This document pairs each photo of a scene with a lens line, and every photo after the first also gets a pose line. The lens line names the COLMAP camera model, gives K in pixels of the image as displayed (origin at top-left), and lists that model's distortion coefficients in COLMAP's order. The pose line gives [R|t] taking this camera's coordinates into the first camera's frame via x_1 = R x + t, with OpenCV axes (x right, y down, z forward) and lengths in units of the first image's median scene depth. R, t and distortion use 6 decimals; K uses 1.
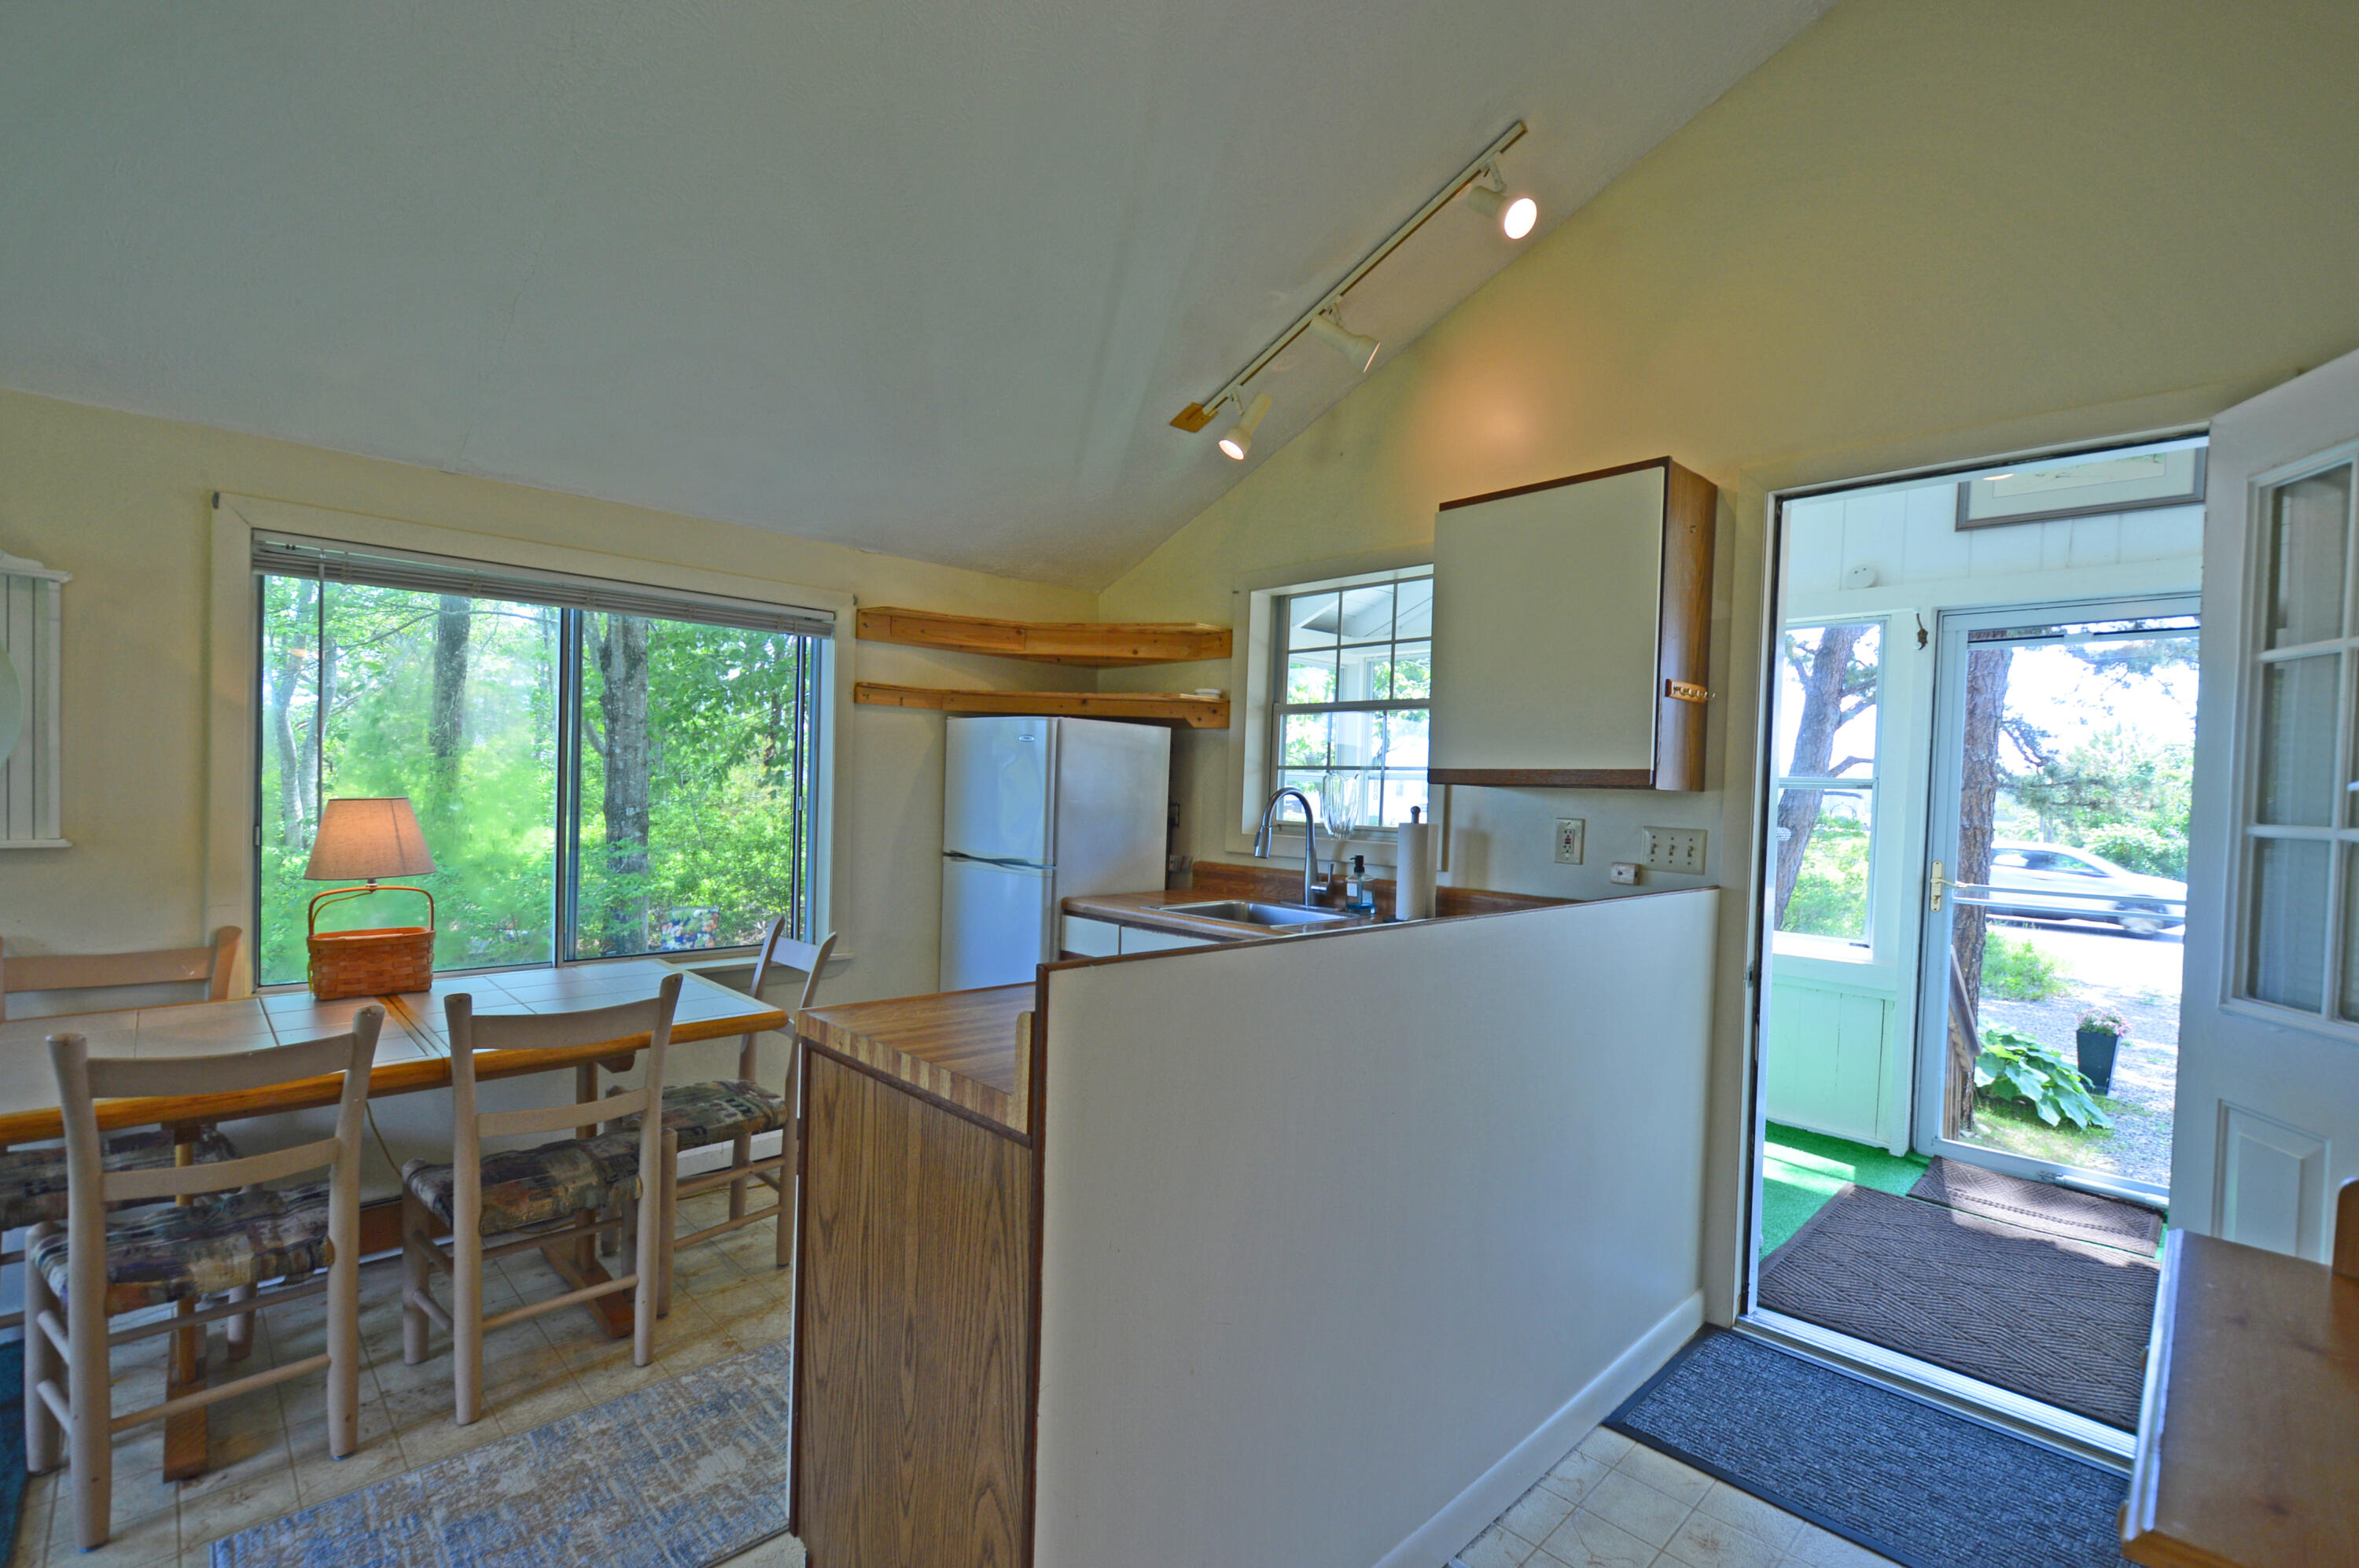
lens RADIAL K [[1034.8, 0, 1183.4], [0, 1034.8, 785.5], [0, 0, 1]] dist [0.001117, -0.000106]
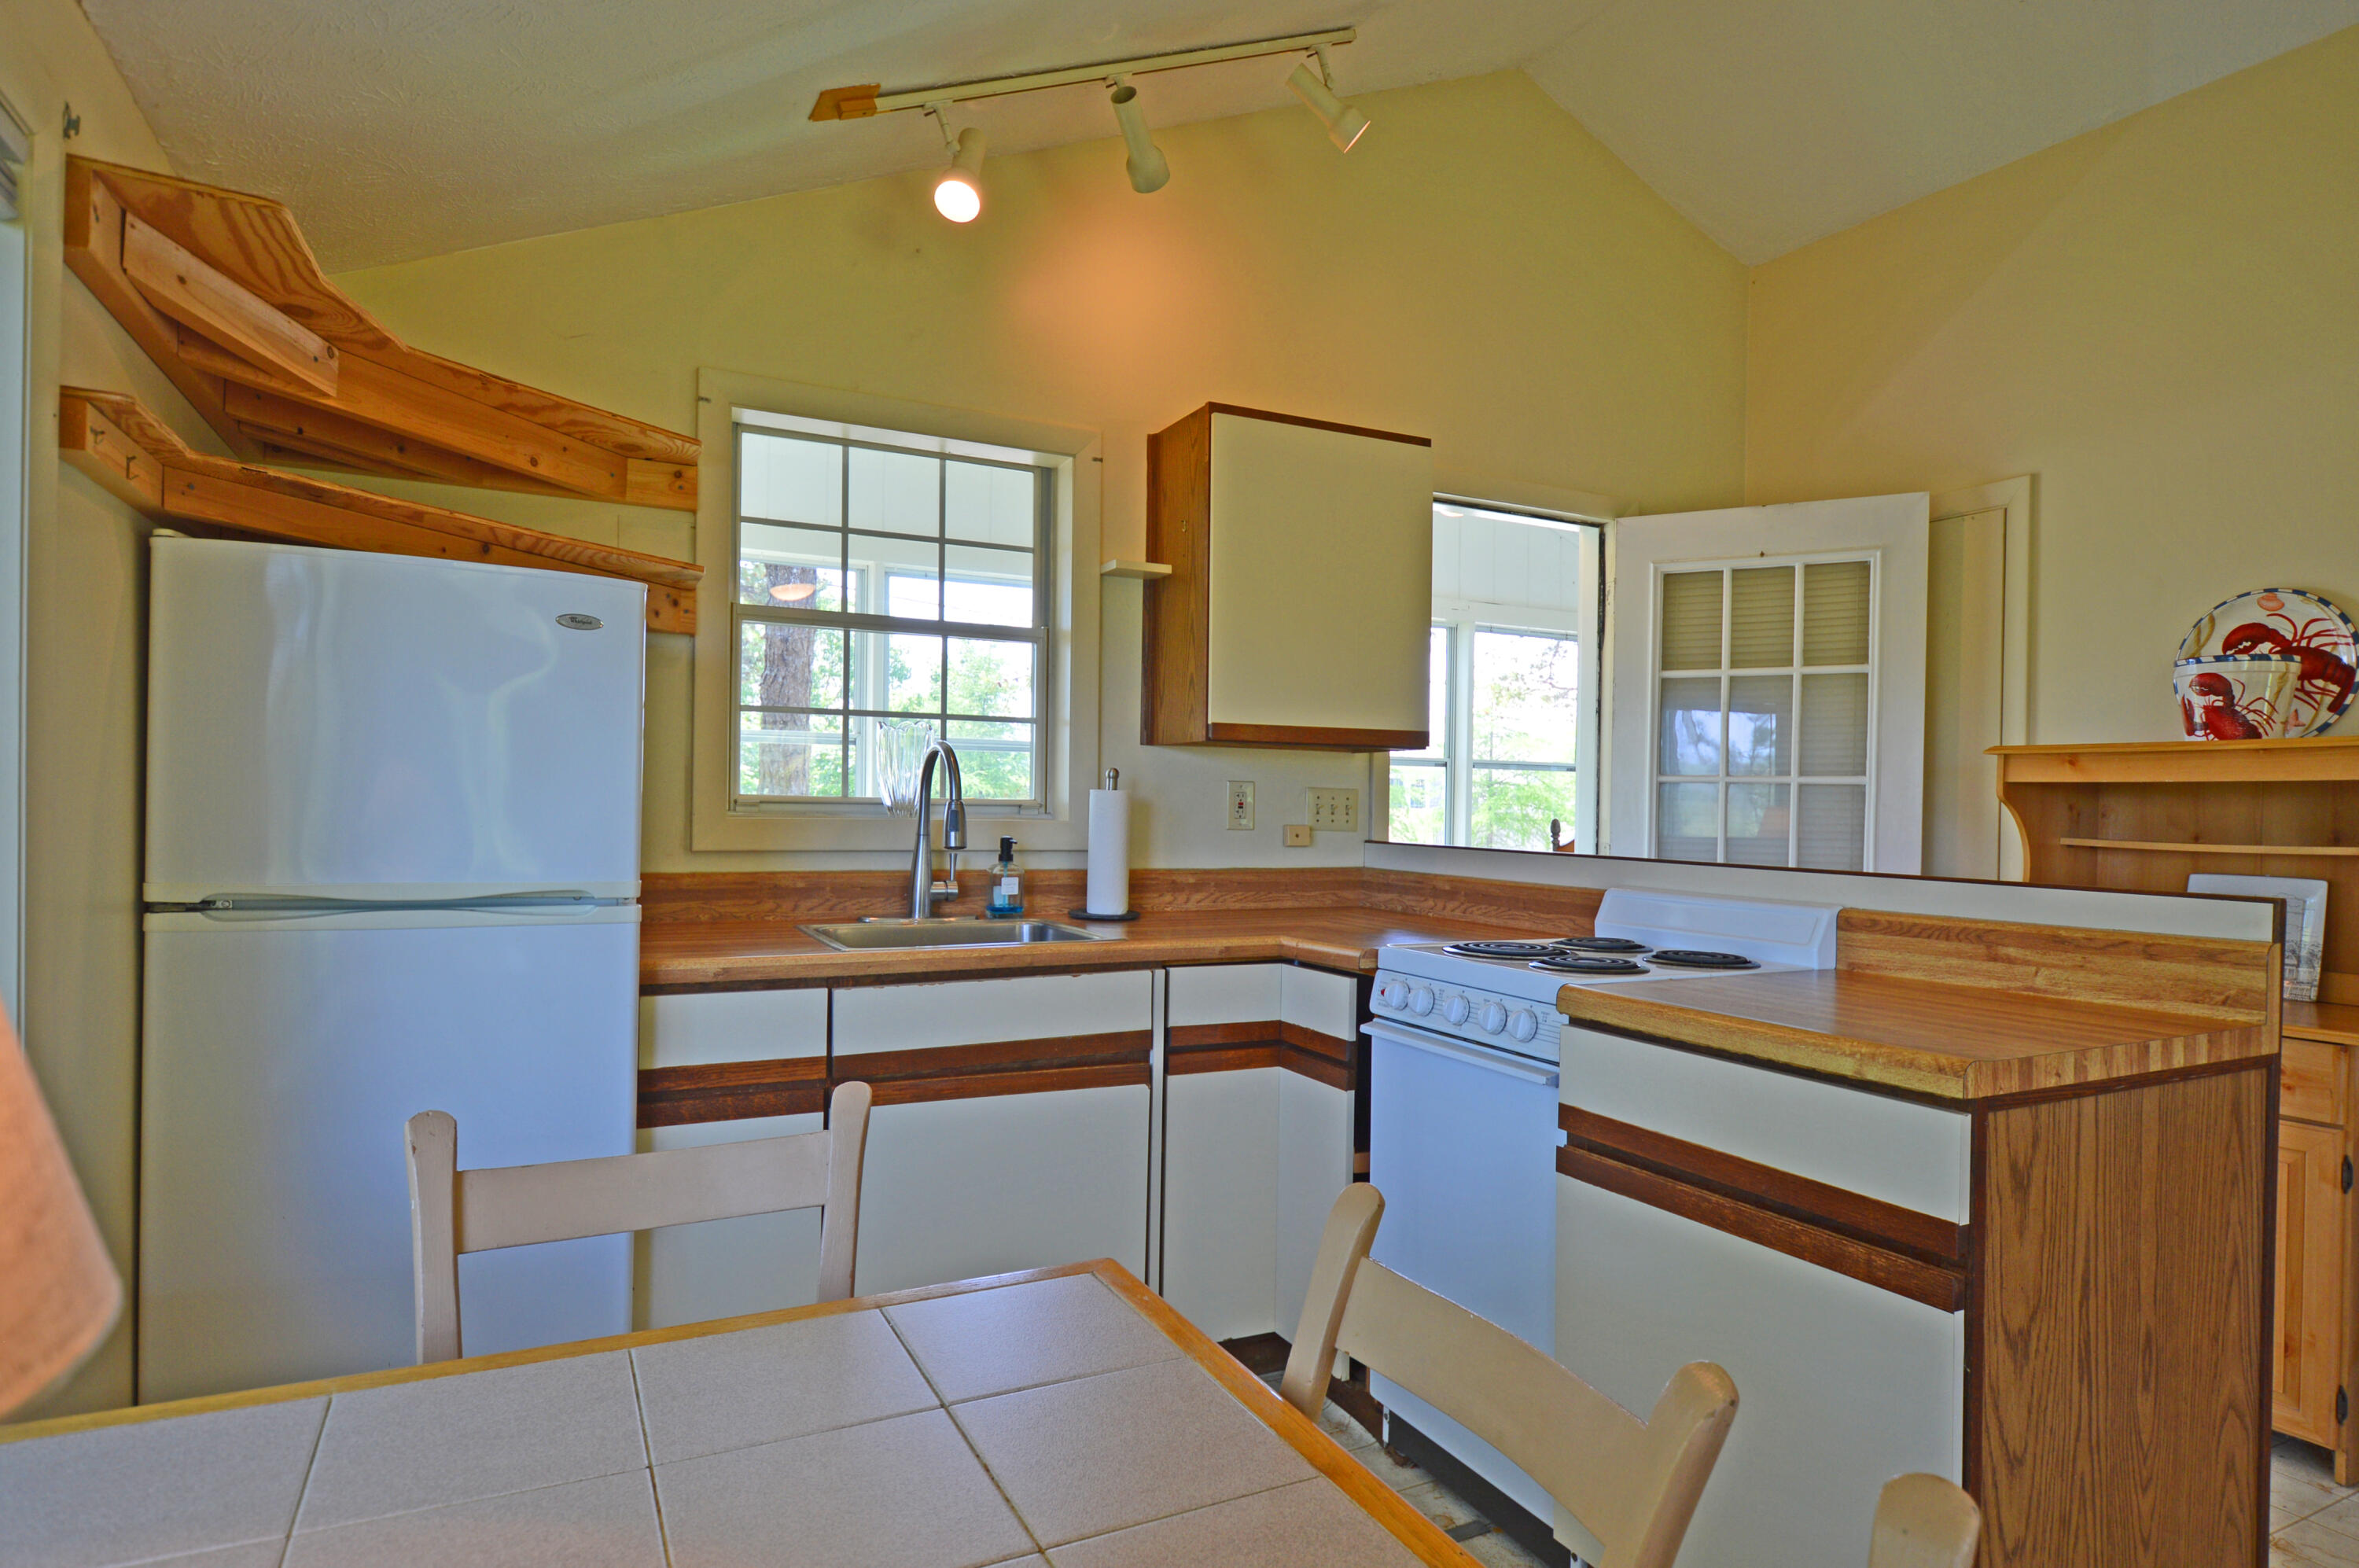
lens RADIAL K [[1306.1, 0, 1183.9], [0, 1306.1, 789.1], [0, 0, 1]] dist [-0.001592, -0.000505]
pose [[0.293322, -0.017354, 0.955856, -0.756735], [-0.011546, 0.999698, 0.021693, 0.014273], [-0.955944, -0.017400, 0.293033, 0.707255]]
